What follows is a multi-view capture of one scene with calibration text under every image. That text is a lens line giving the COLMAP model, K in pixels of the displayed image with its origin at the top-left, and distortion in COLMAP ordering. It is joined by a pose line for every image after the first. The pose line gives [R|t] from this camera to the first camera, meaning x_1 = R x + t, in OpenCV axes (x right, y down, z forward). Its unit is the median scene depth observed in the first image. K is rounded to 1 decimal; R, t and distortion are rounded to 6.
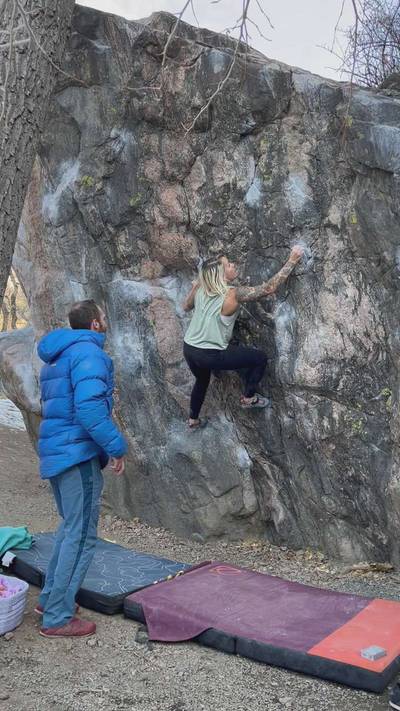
lens RADIAL K [[609.8, 0, 204.4], [0, 609.8, 356.5], [0, 0, 1]] dist [0.111982, -0.276775]
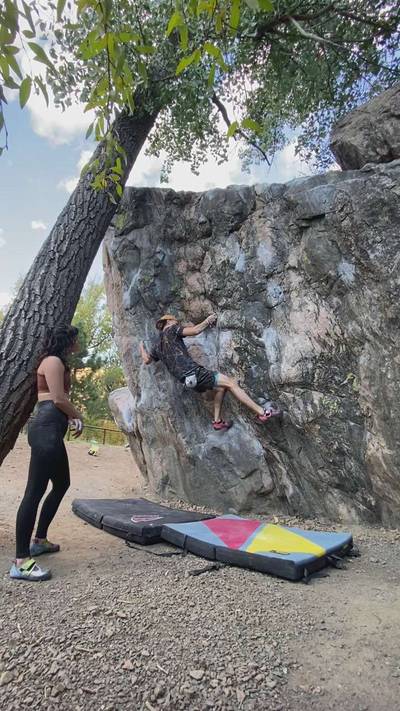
lens RADIAL K [[326.4, 0, 200.0], [0, 326.4, 355.5], [0, 0, 1]] dist [0.039556, -0.050199]
pose [[0.979035, -0.103656, -0.175344, 0.097356], [0.057980, 0.967039, -0.247938, 0.156680], [0.195265, 0.232573, 0.952776, 0.230330]]
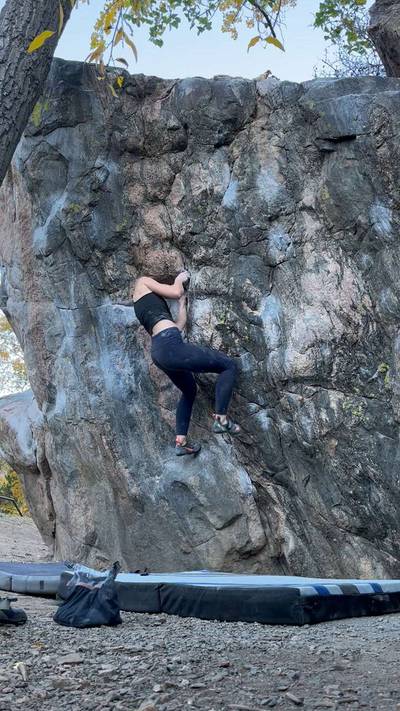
lens RADIAL K [[613.8, 0, 201.3], [0, 613.8, 357.6], [0, 0, 1]] dist [0.061788, -0.103560]
pose [[0.996657, -0.062919, -0.052122, 0.065933], [0.047664, 0.965881, -0.254561, 0.244932], [0.066360, 0.251226, 0.965651, 0.069670]]
